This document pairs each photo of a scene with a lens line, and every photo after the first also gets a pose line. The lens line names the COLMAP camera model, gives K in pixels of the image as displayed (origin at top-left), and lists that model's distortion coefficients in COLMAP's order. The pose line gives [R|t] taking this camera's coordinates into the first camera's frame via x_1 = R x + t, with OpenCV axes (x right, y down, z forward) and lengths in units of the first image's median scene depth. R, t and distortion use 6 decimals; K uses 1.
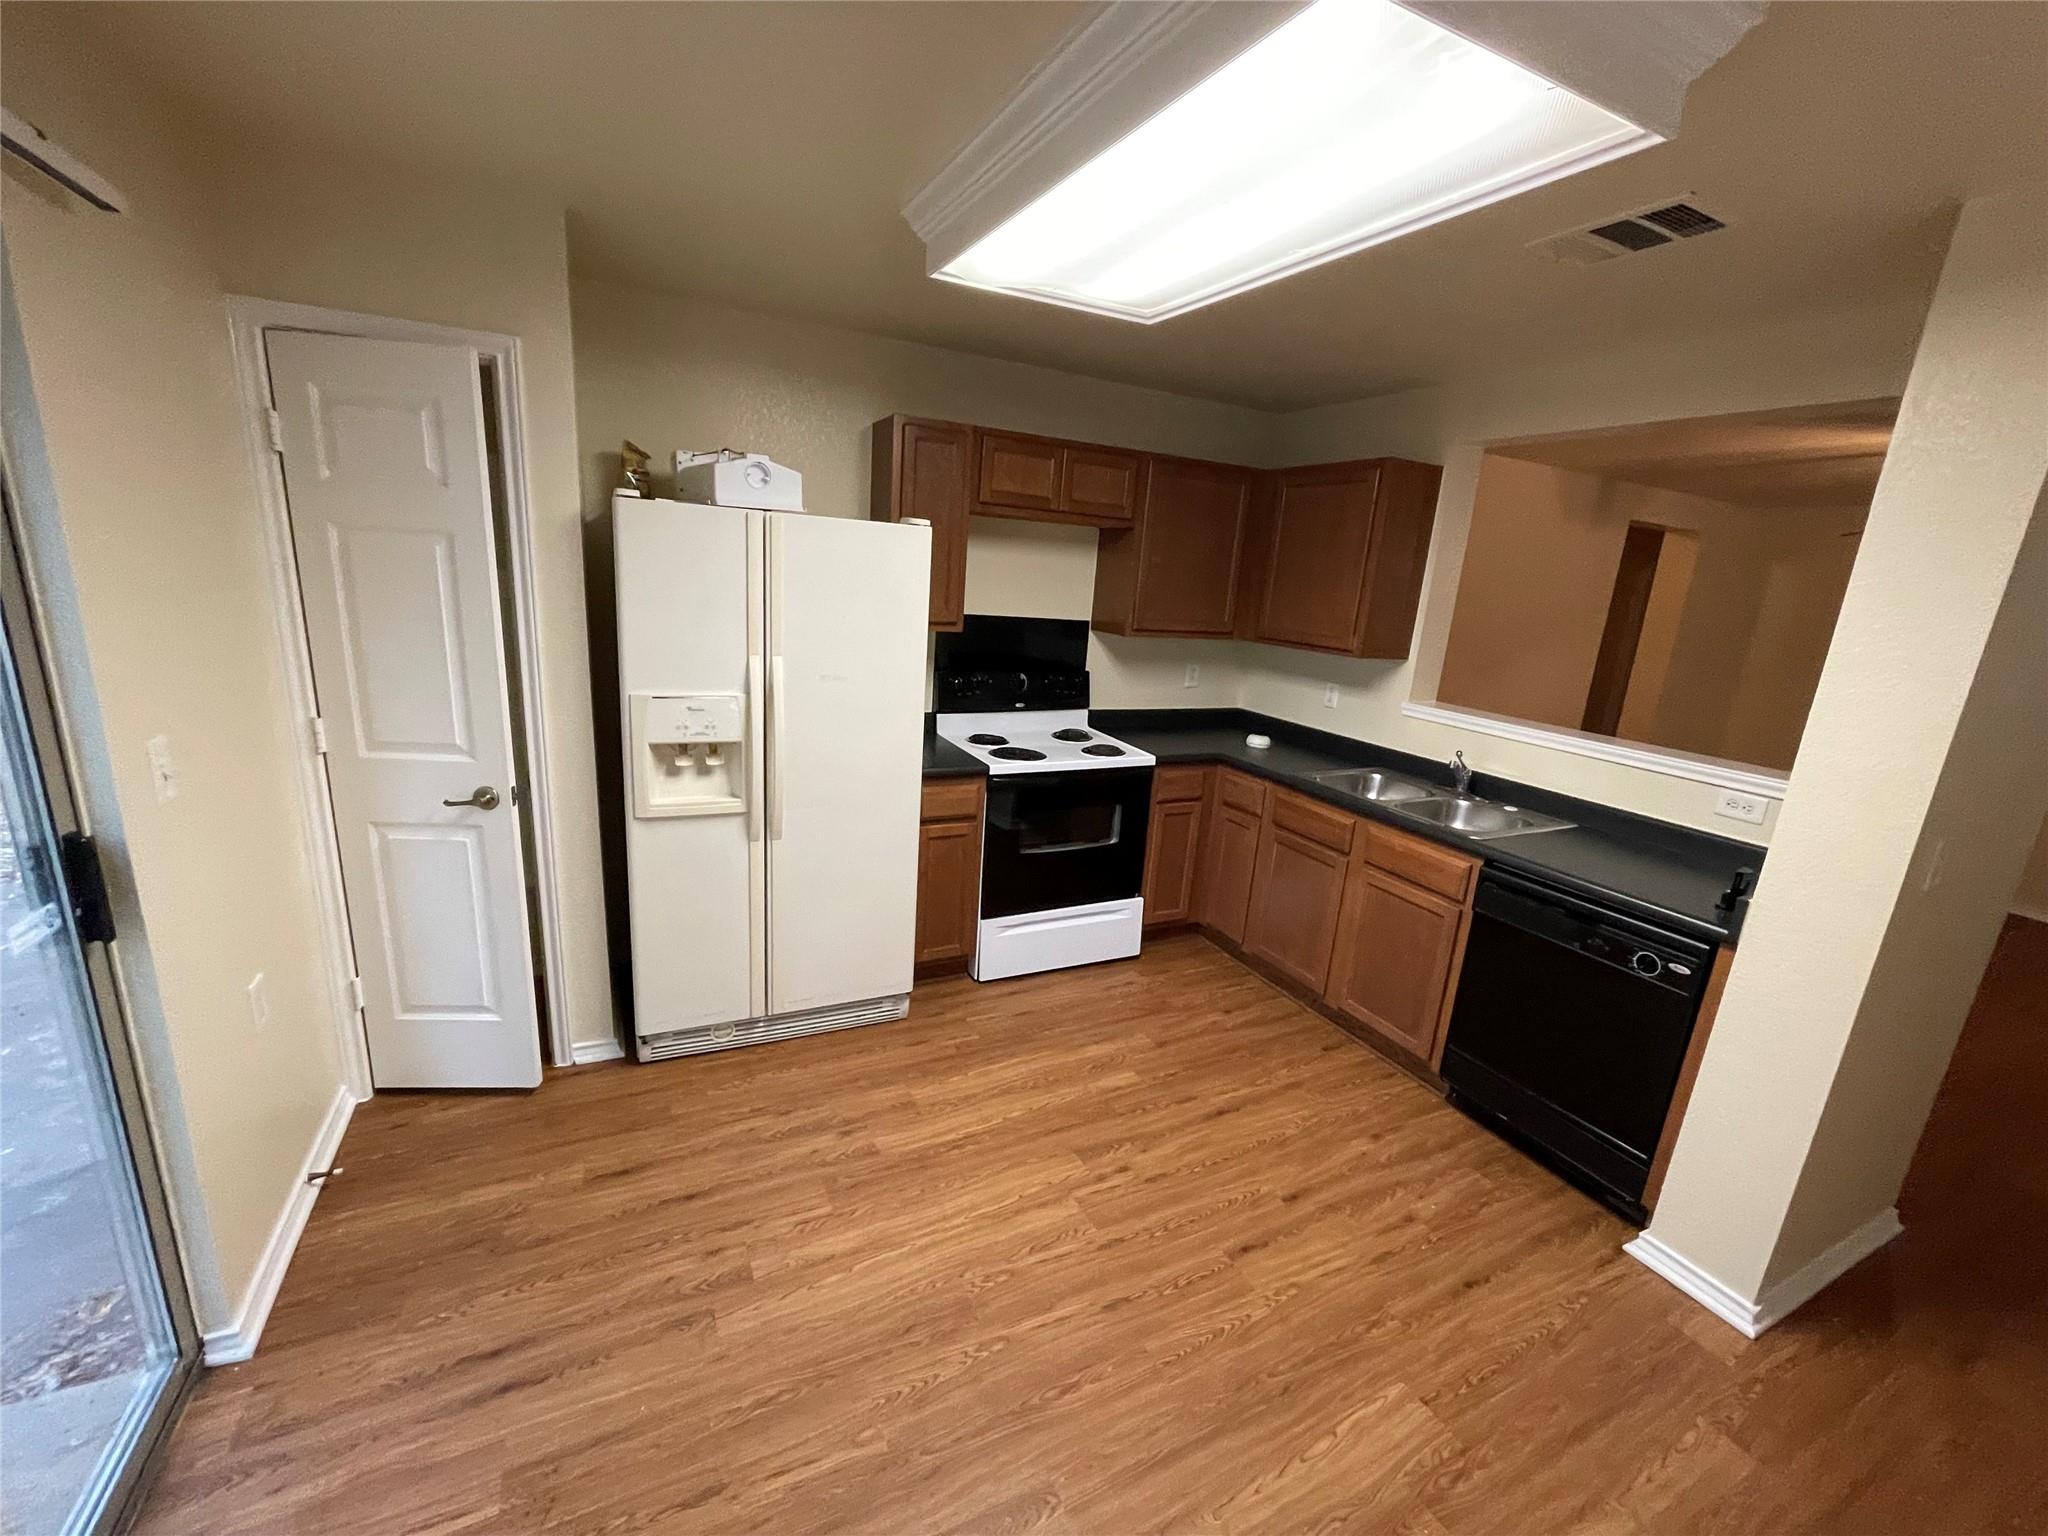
lens RADIAL K [[828.7, 0, 1023.8], [0, 828.7, 772.0], [0, 0, 1]] dist [-0.000282, -0.000537]
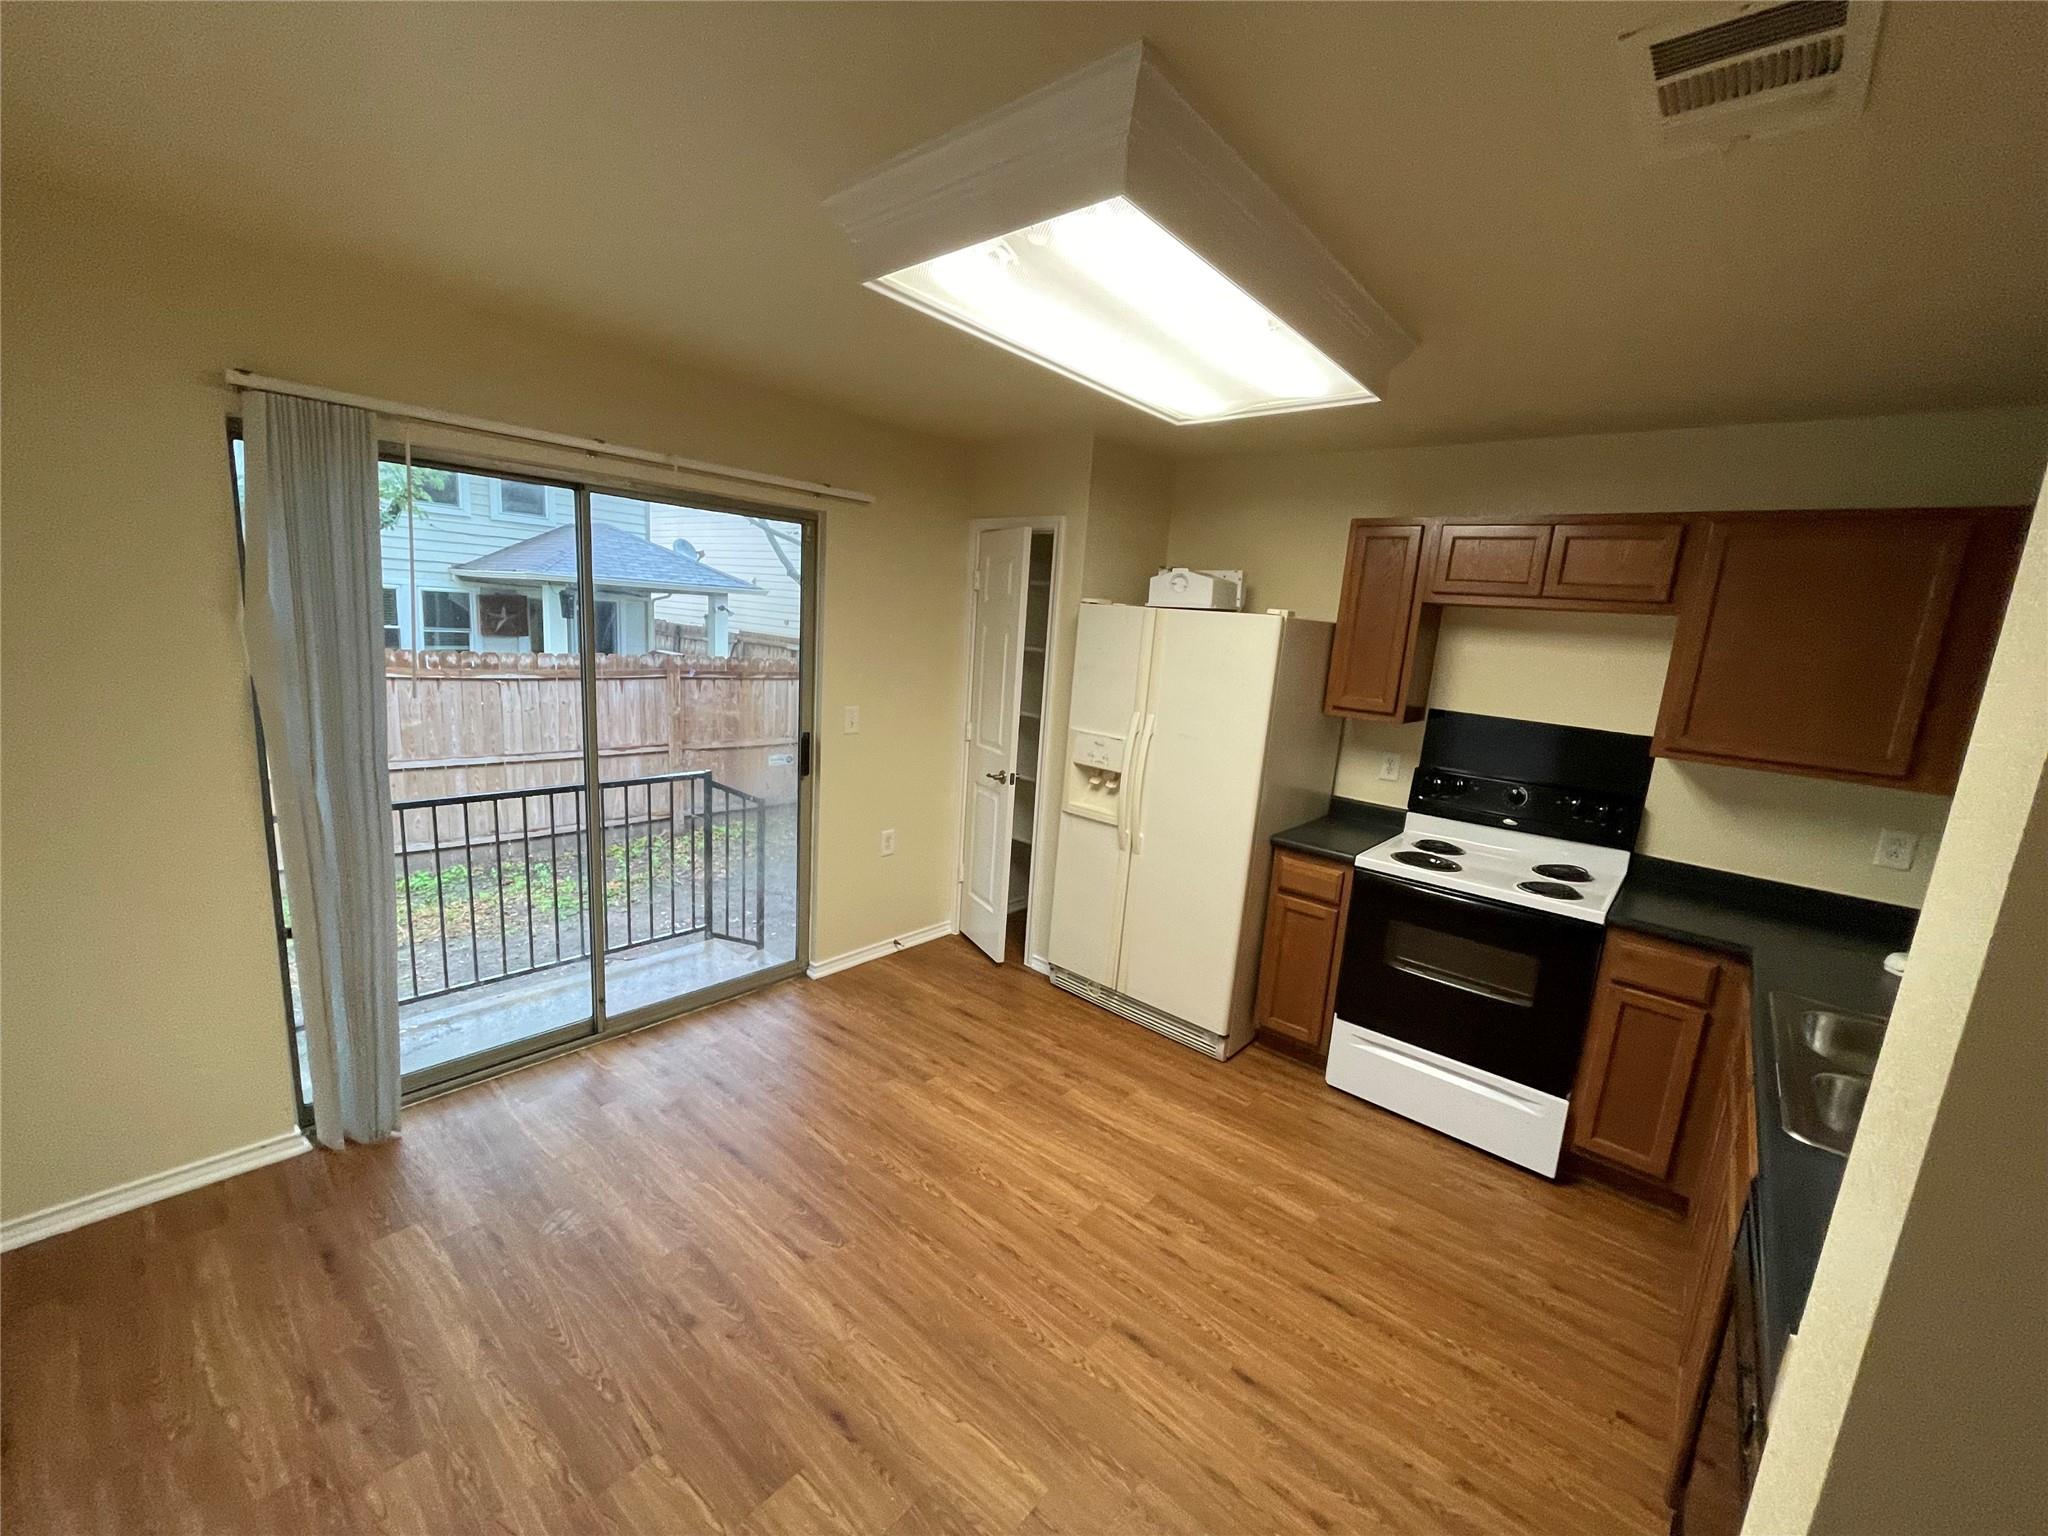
lens RADIAL K [[828.7, 0, 1026.6], [0, 828.7, 773.2], [0, 0, 1]] dist [-0.000282, -0.000537]
pose [[0.388634, 0.130288, -0.912134, 0.814645], [-0.264579, 0.964041, 0.024973, -0.027659], [0.882588, 0.231626, 0.409130, 0.293332]]
